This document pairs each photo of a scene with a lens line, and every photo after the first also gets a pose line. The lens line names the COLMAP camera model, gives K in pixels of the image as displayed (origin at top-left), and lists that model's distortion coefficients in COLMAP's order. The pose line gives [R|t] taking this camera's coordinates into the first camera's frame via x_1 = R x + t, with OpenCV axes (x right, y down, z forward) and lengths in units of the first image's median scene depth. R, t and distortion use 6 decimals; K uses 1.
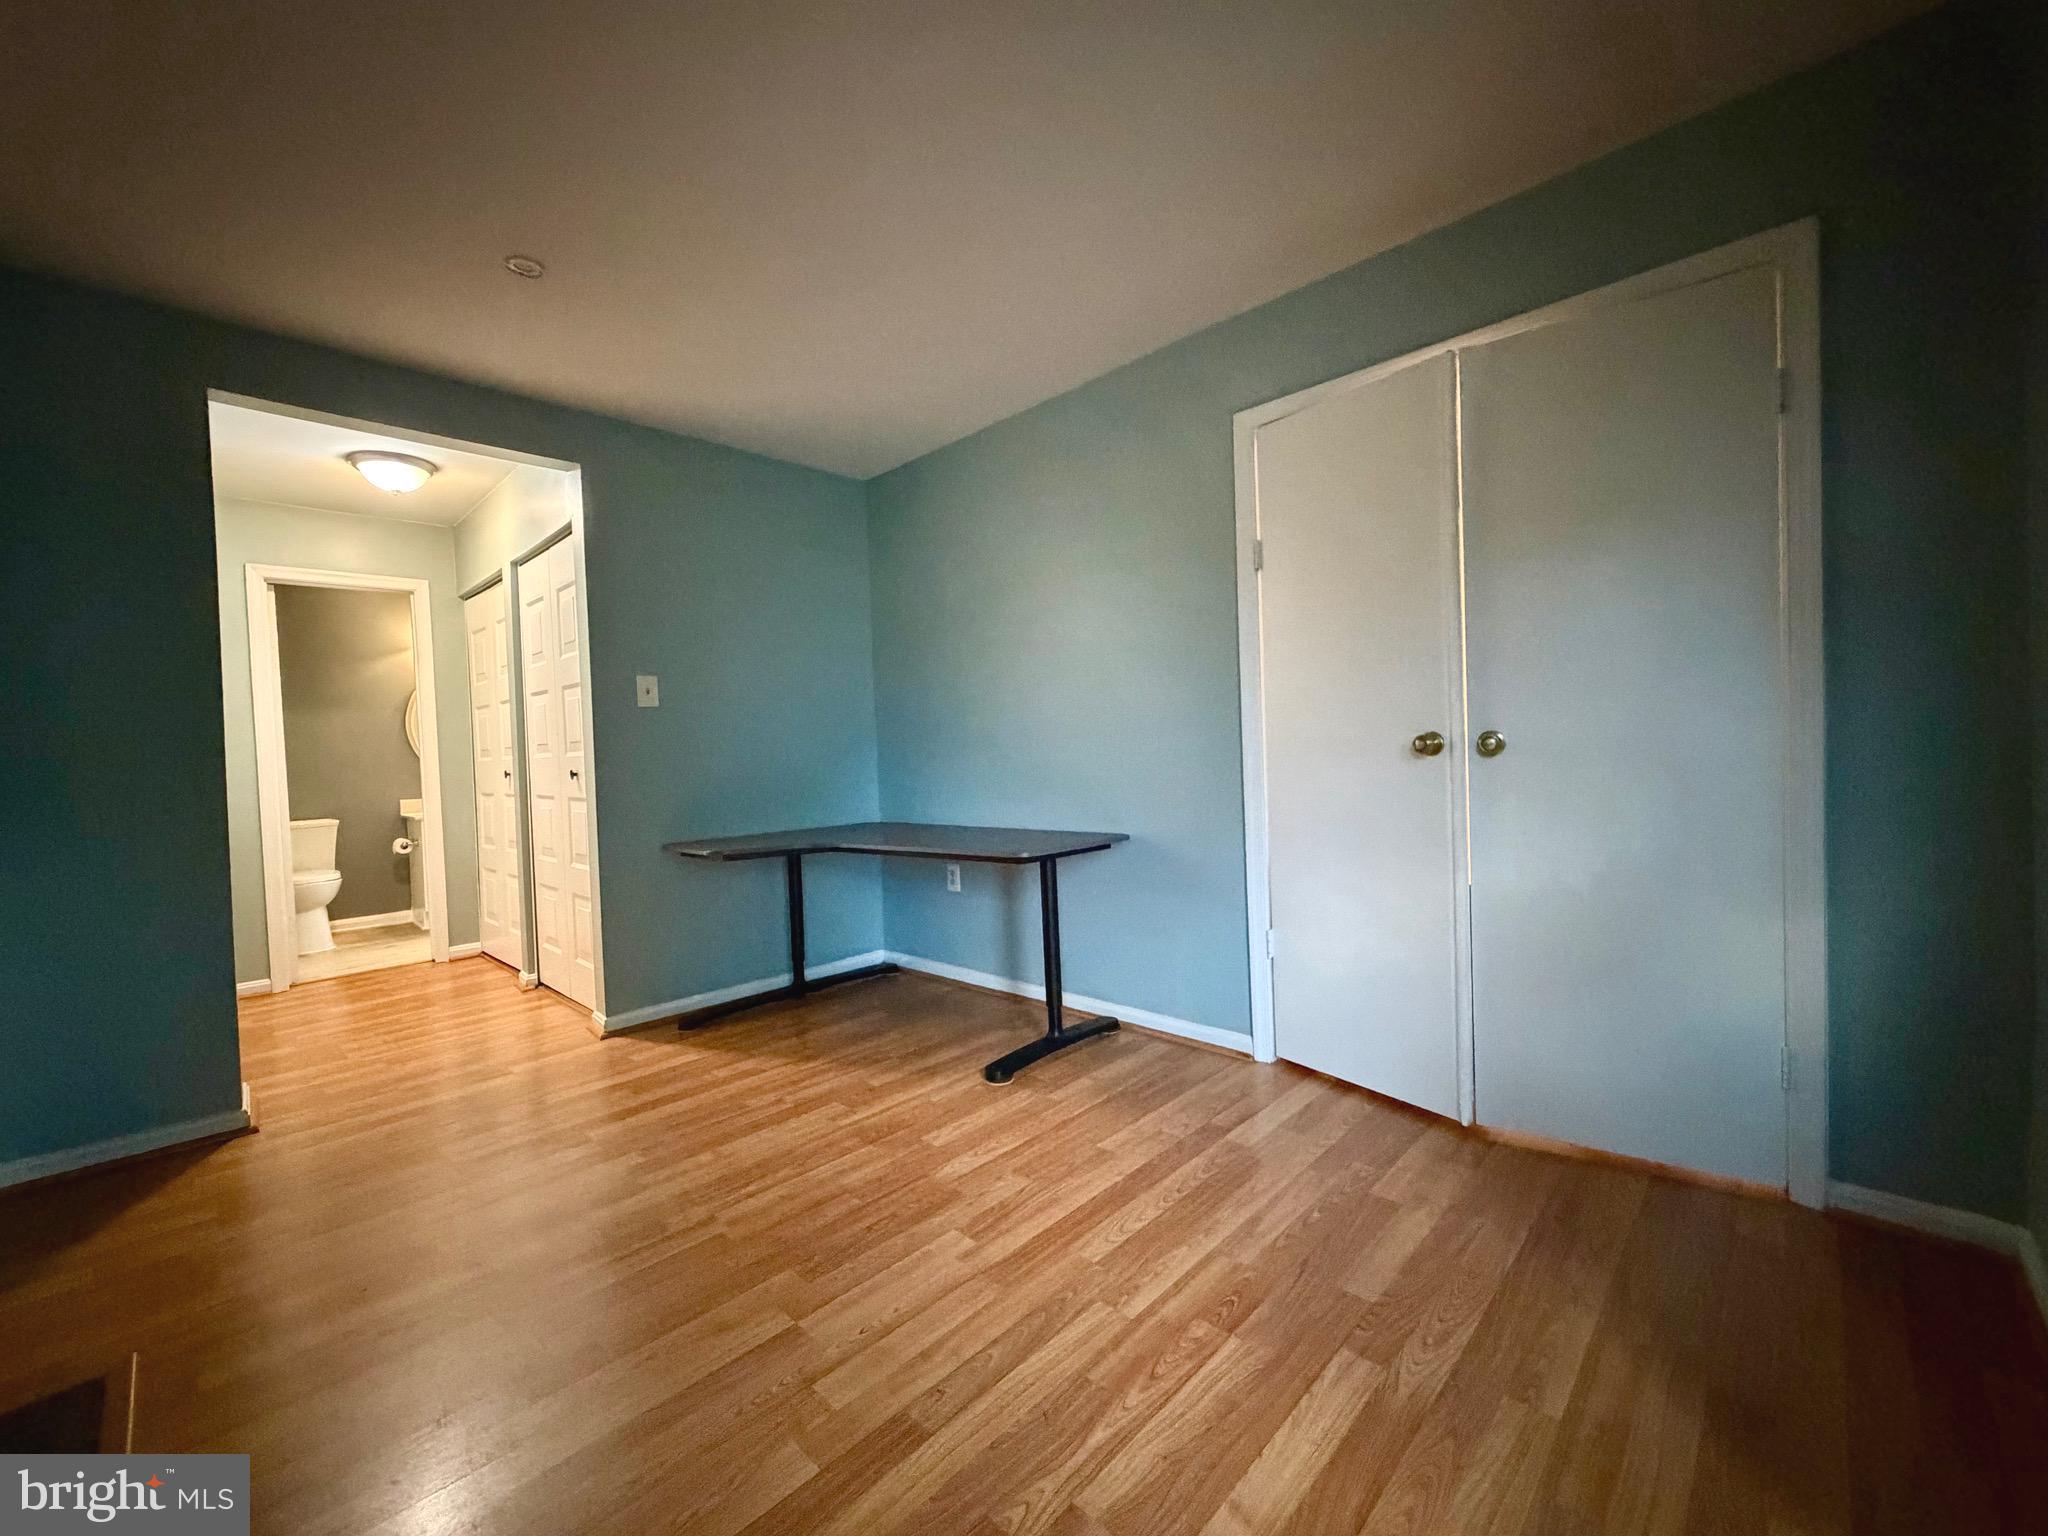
lens RADIAL K [[814.0, 0, 1017.8], [0, 814.0, 766.4], [0, 0, 1]] dist [-0.000033, 0.000029]
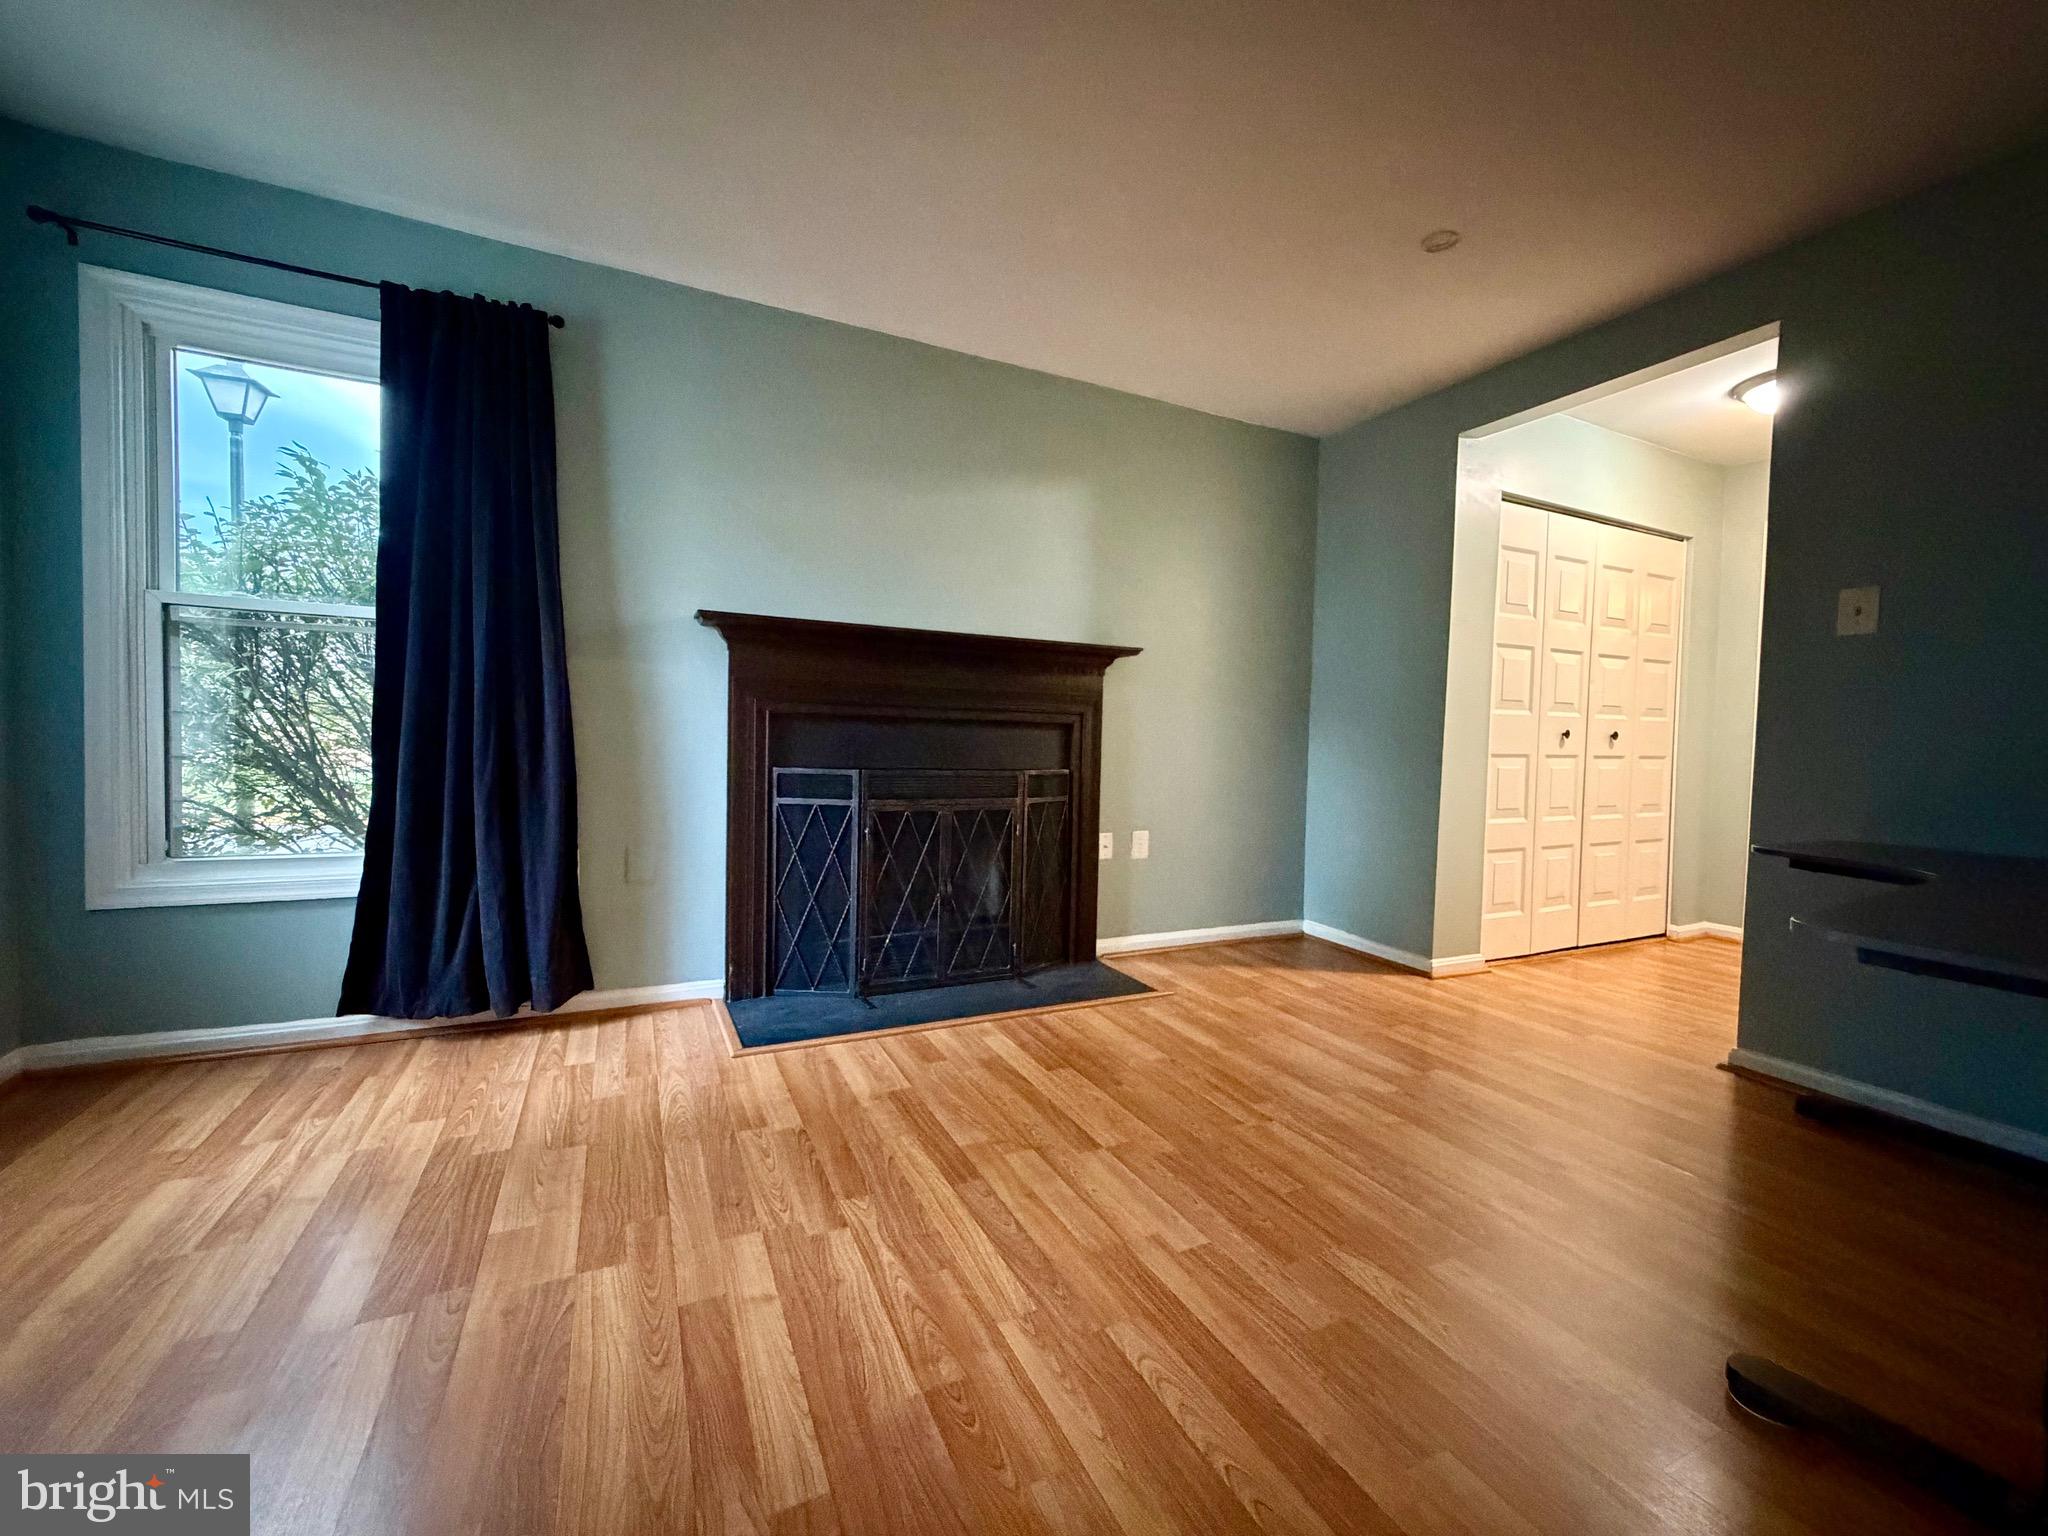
lens RADIAL K [[814.0, 0, 1017.8], [0, 814.0, 766.4], [0, 0, 1]] dist [-0.000033, 0.000029]
pose [[-0.343340, 0.062555, -0.937126, 0.952238], [-0.027318, 0.996692, 0.076540, 0.007182], [0.938814, 0.051879, -0.340495, 1.330646]]
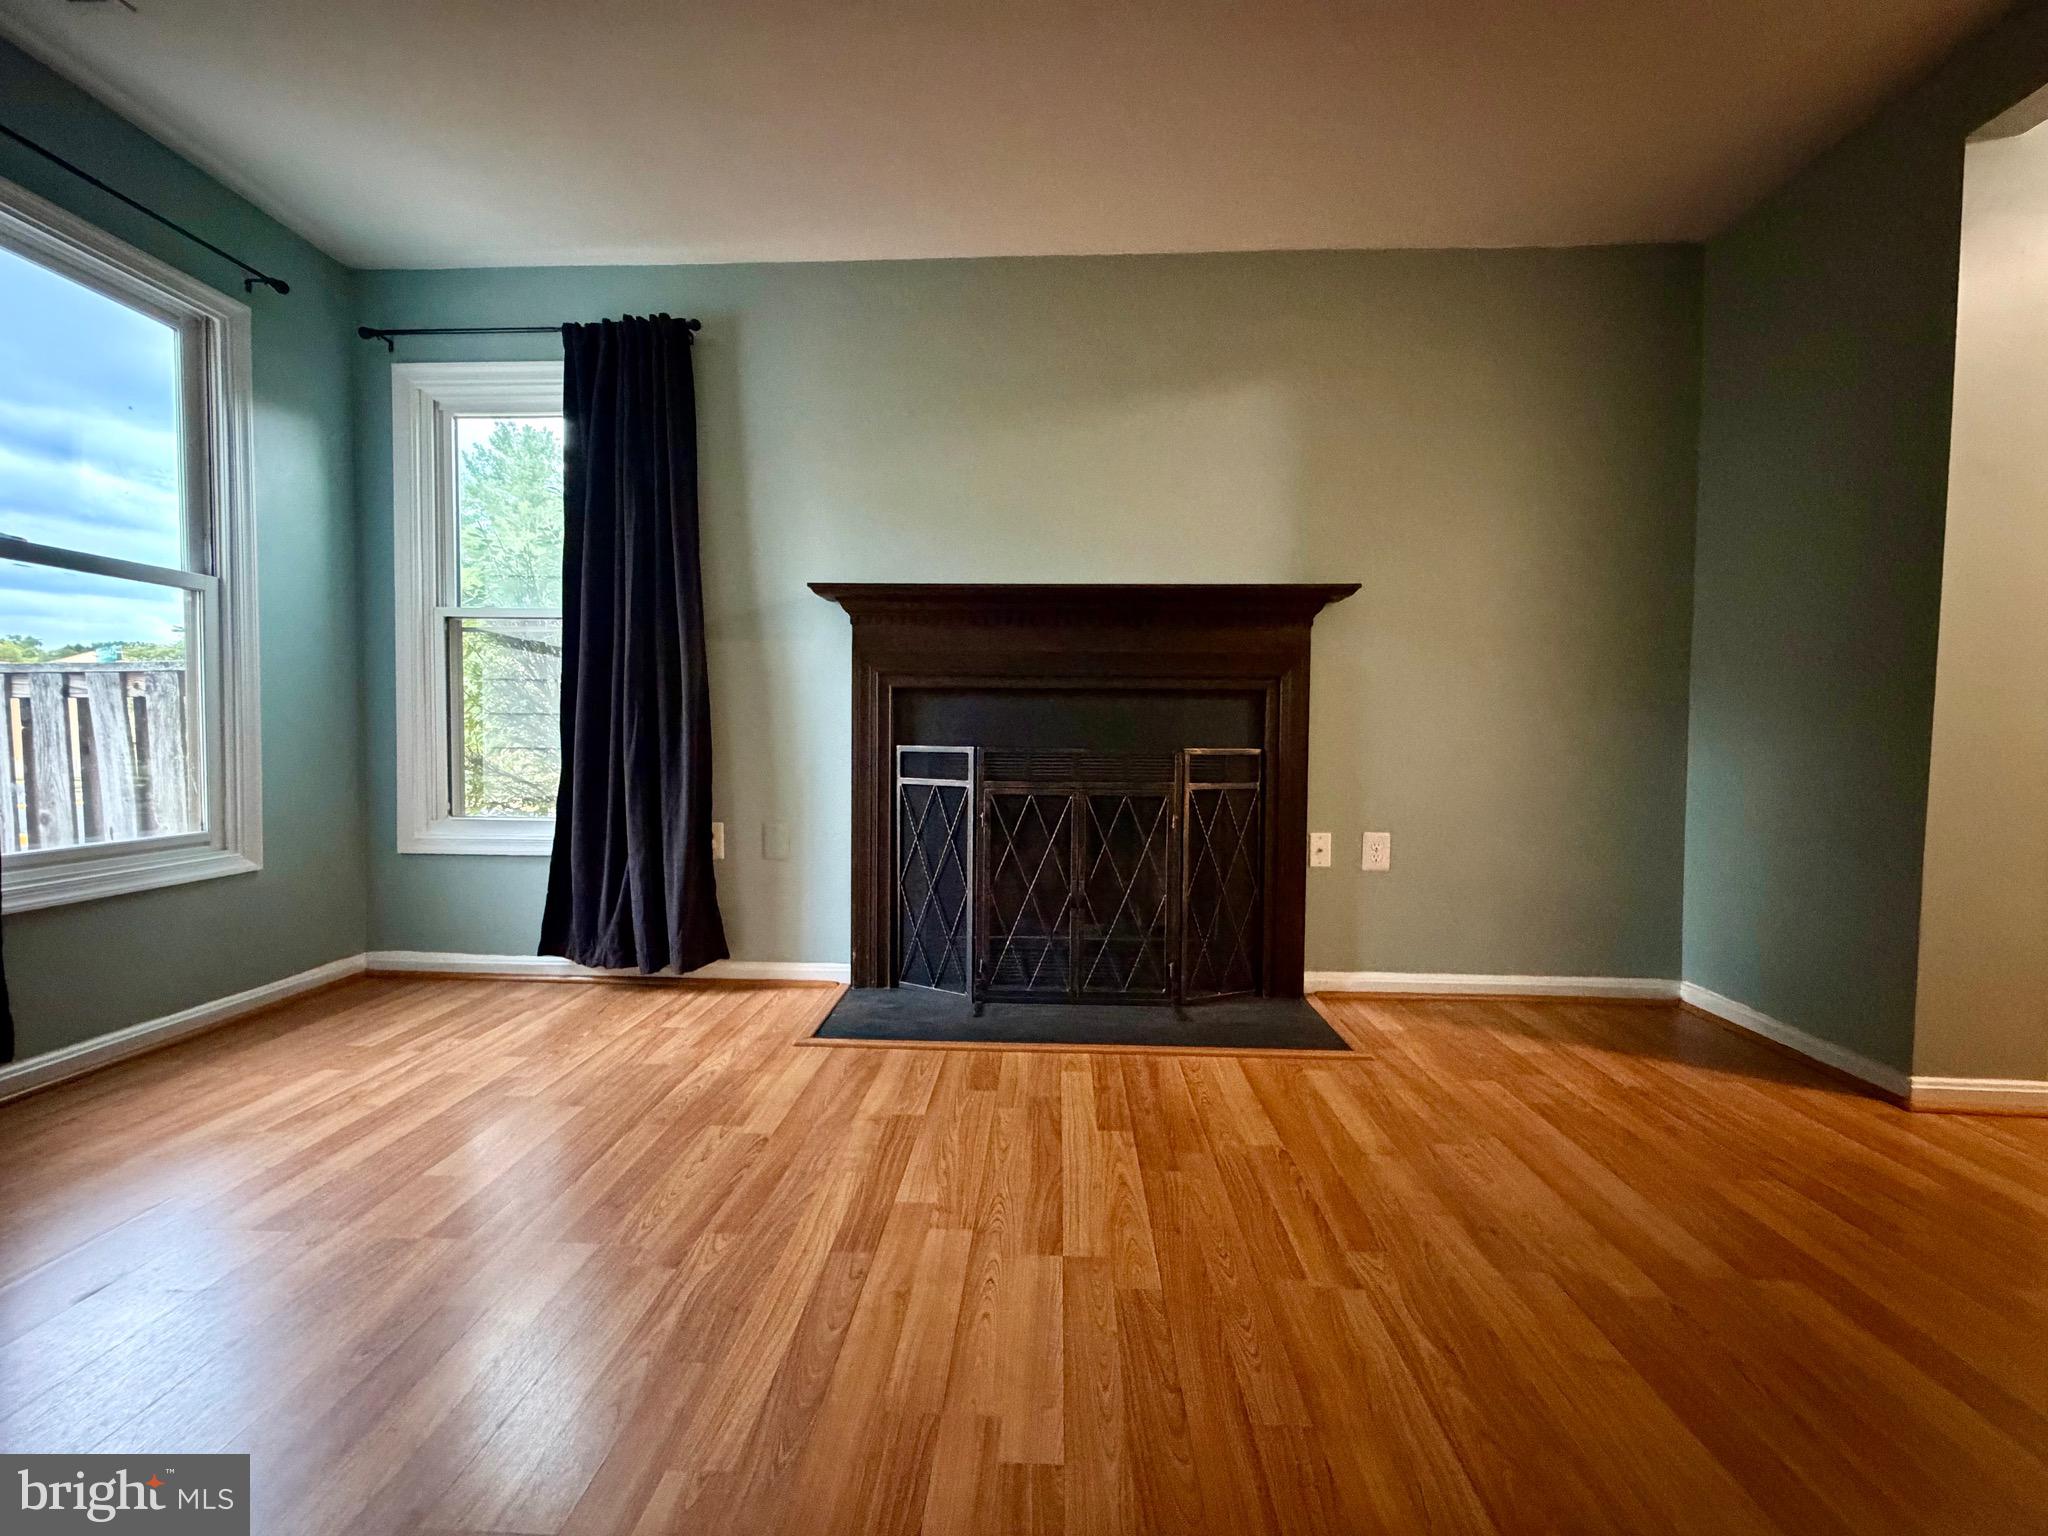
lens RADIAL K [[814.0, 0, 1017.8], [0, 814.0, 766.4], [0, 0, 1]] dist [-0.000033, 0.000029]
pose [[-0.747815, 0.055022, -0.661623, 0.335261], [0.009600, 0.997352, 0.072091, 0.093042], [0.663838, 0.047559, -0.746363, 1.677359]]
